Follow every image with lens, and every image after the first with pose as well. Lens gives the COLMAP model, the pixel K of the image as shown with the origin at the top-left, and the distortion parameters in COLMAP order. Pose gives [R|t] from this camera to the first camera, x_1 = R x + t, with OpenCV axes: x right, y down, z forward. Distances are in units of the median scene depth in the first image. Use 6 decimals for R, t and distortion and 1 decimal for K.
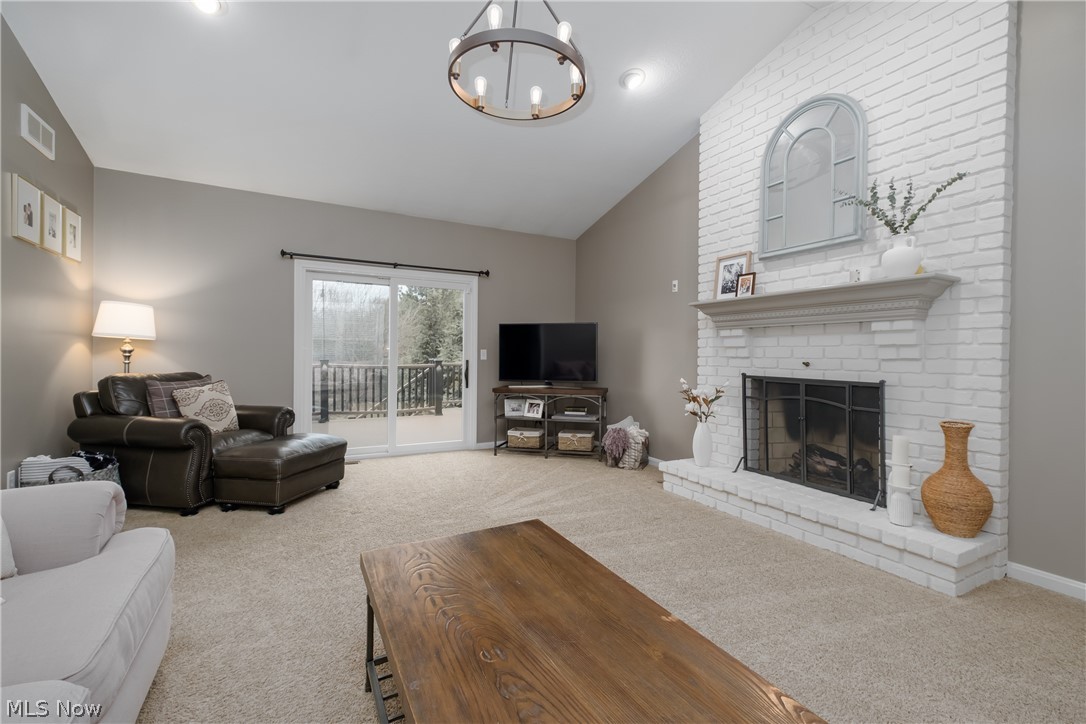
lens RADIAL K [[465.3, 0, 549.1], [0, 465.3, 357.3], [0, 0, 1]] dist [0.000959, 0.000064]
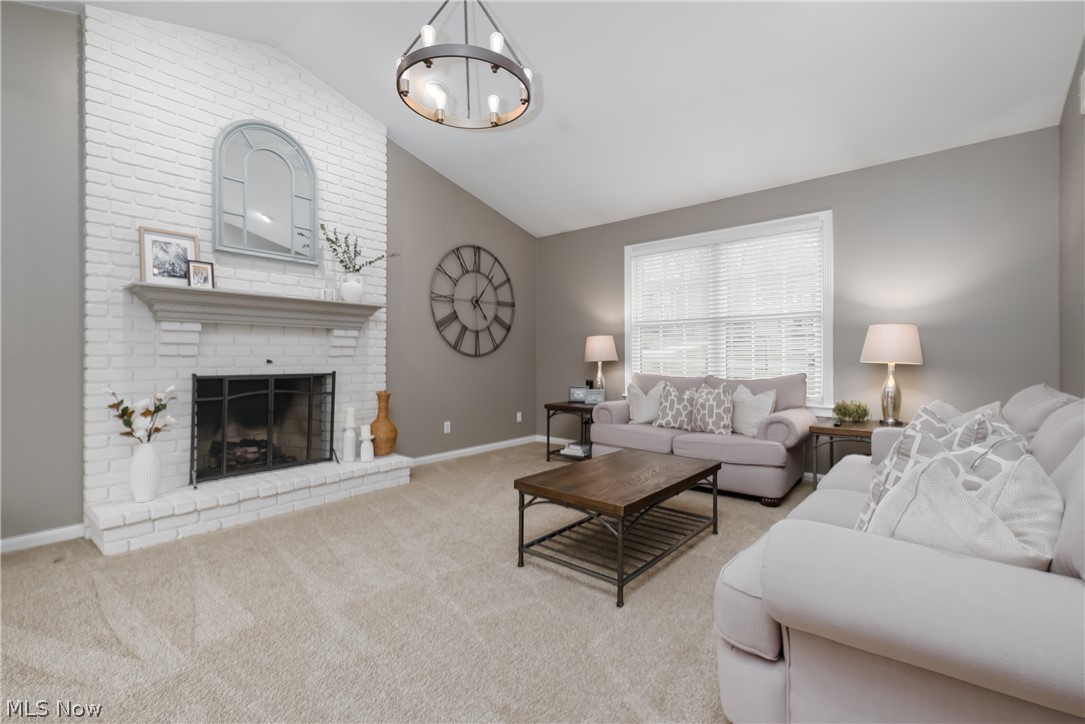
lens RADIAL K [[464.9, 0, 548.6], [0, 464.9, 357.3], [0, 0, 1]] dist [0.000959, 0.000064]
pose [[-0.366550, -0.012800, 0.930310, -0.688169], [-0.001268, 0.999911, 0.013258, -0.010016], [-0.930397, 0.003680, -0.366534, 0.750574]]
